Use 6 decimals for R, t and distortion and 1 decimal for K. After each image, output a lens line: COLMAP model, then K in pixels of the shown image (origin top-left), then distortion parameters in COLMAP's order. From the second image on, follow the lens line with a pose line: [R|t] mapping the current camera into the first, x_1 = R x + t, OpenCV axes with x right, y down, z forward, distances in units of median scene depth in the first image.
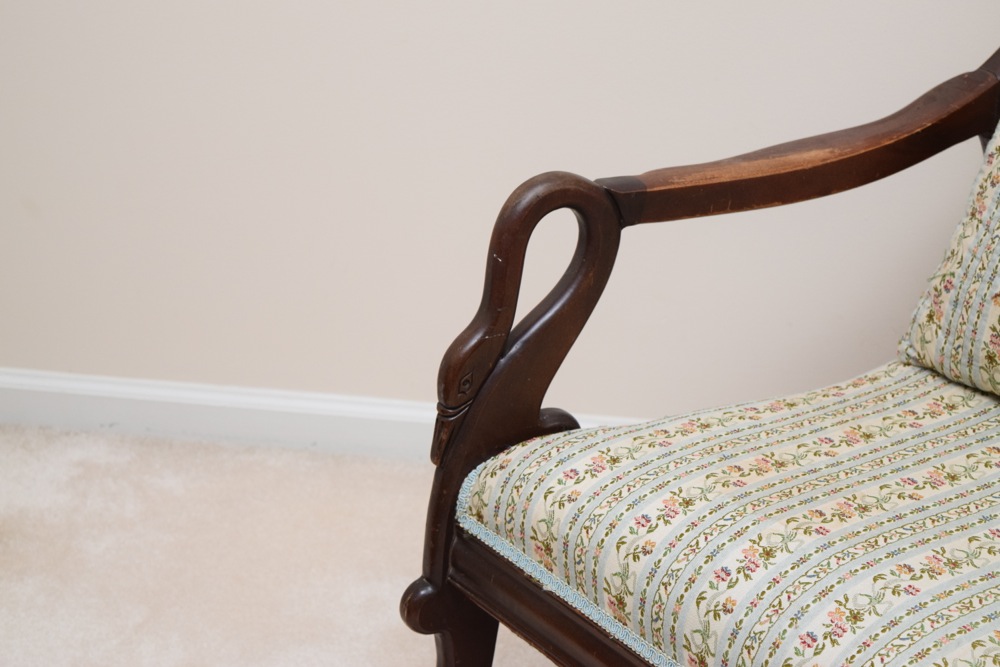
lens RADIAL K [[2285.1, 0, 498.3], [0, 2285.1, 338.1], [0, 0, 1]] dist [0.086546, 0.000000]
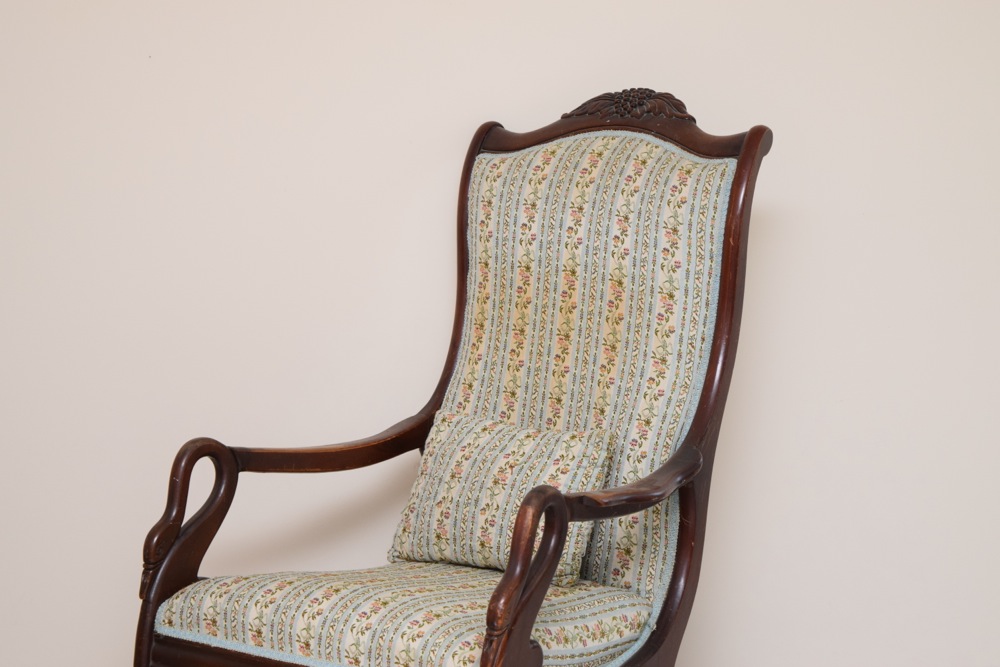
lens RADIAL K [[2285.1, 0, 502.6], [0, 2285.1, 337.2], [0, 0, 1]] dist [0.086546, 0.000000]
pose [[0.965202, -0.005199, 0.261453, -0.223040], [0.100058, 0.931063, -0.350869, 0.521298], [-0.241605, 0.364820, 0.899185, -0.753207]]
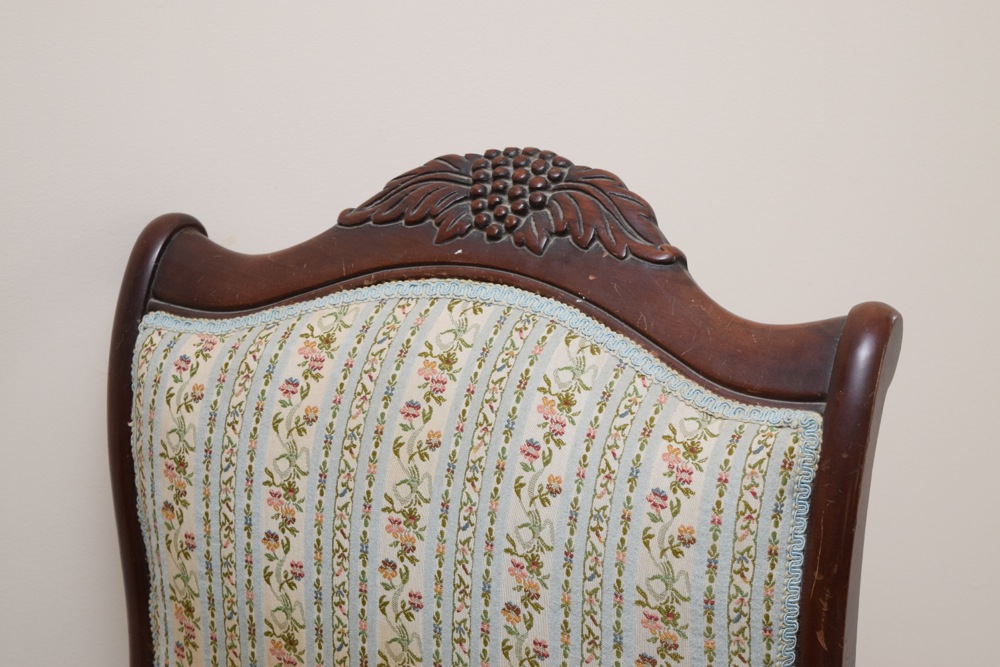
lens RADIAL K [[2285.1, 0, 471.8], [0, 2285.1, 320.7], [0, 0, 1]] dist [0.086546, 0.000000]
pose [[0.937717, -0.155053, 0.310879, 0.140674], [0.197337, 0.974219, -0.109340, -0.227662], [-0.285910, 0.163878, 0.944139, 0.200216]]
